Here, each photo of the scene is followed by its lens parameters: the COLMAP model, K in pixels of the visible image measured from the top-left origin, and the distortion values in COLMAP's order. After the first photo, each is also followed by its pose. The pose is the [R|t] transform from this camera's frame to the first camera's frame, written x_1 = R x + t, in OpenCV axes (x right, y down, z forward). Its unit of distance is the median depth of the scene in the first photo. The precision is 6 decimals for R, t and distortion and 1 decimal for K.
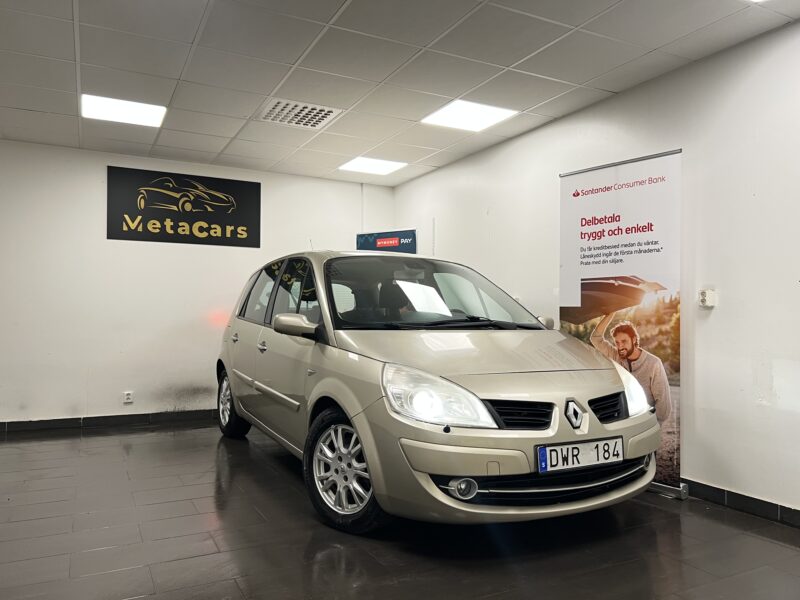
lens RADIAL K [[610.8, 0, 400.0], [0, 610.8, 300.0], [0, 0, 1]] dist [-0.005394, -0.002386]
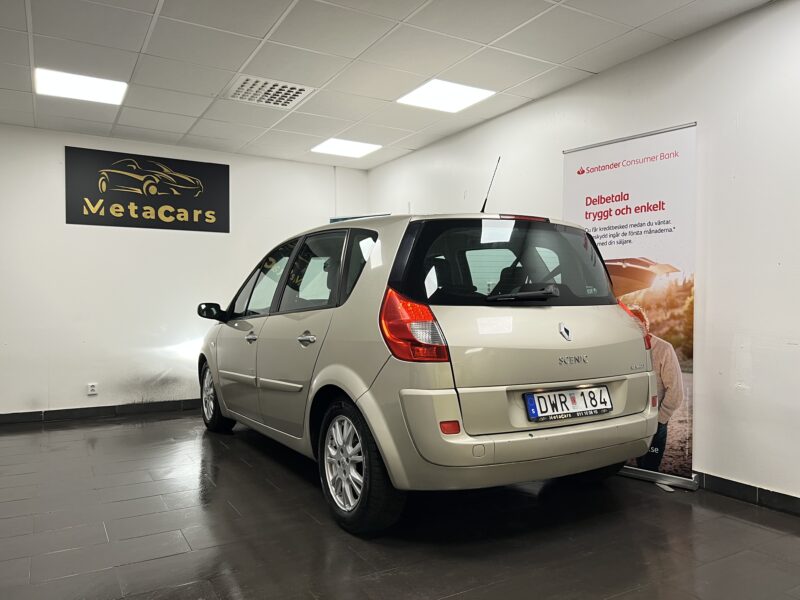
lens RADIAL K [[616.3, 0, 397.2], [0, 616.3, 307.1], [0, 0, 1]] dist [0.005484, 0.000211]
pose [[0.998963, -0.008105, 0.044802, -0.013617], [0.006599, 0.999411, 0.033665, 0.000853], [-0.045049, -0.033334, 0.998428, 0.018155]]
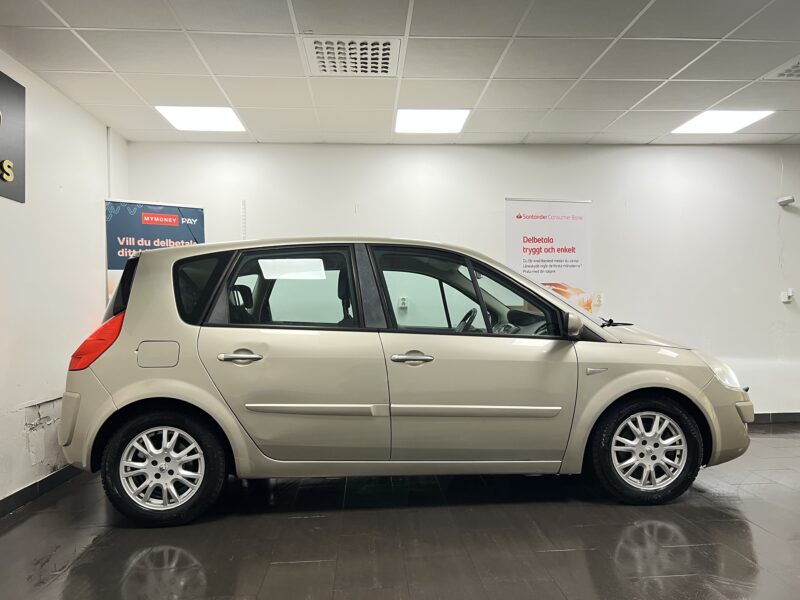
lens RADIAL K [[608.8, 0, 422.0], [0, 608.8, 300.4], [0, 0, 1]] dist [0.040392, 0.000245]
pose [[0.379199, -0.004878, 0.925302, -0.332670], [-0.005817, 0.999954, 0.007655, -0.002570], [-0.925297, -0.008285, 0.379153, 0.243363]]
